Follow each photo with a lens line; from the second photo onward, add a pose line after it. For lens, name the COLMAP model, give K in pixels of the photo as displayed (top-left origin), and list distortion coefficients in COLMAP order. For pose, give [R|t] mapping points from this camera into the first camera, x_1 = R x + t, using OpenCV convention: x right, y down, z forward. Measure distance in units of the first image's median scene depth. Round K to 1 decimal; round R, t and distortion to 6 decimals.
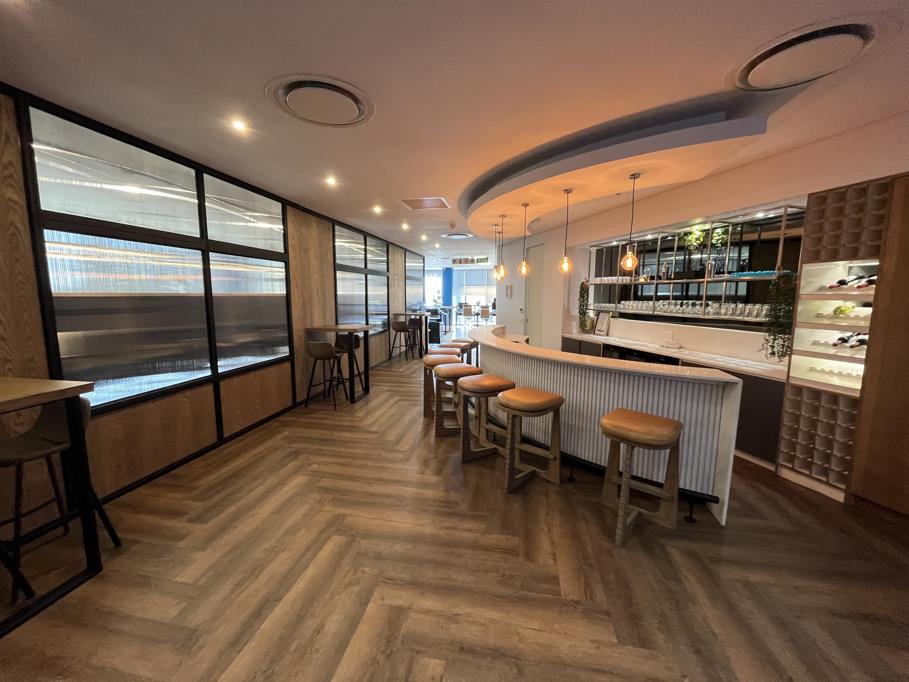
lens RADIAL K [[366.8, 0, 453.2], [0, 366.8, 340.2], [0, 0, 1]] dist [0.000732, 0.000873]
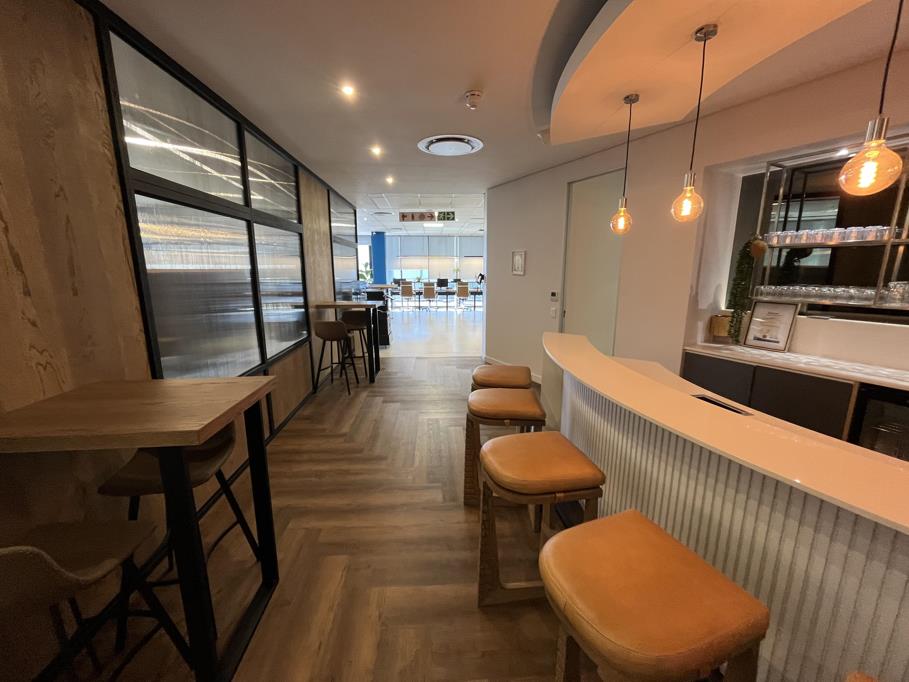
lens RADIAL K [[366.8, 0, 447.6], [0, 366.8, 341.0], [0, 0, 1]] dist [0.000732, 0.000873]
pose [[0.975549, -0.049407, 0.214157, -0.122654], [0.033328, 0.996392, 0.078053, -0.074867], [-0.217240, -0.069007, 0.973676, 0.575173]]
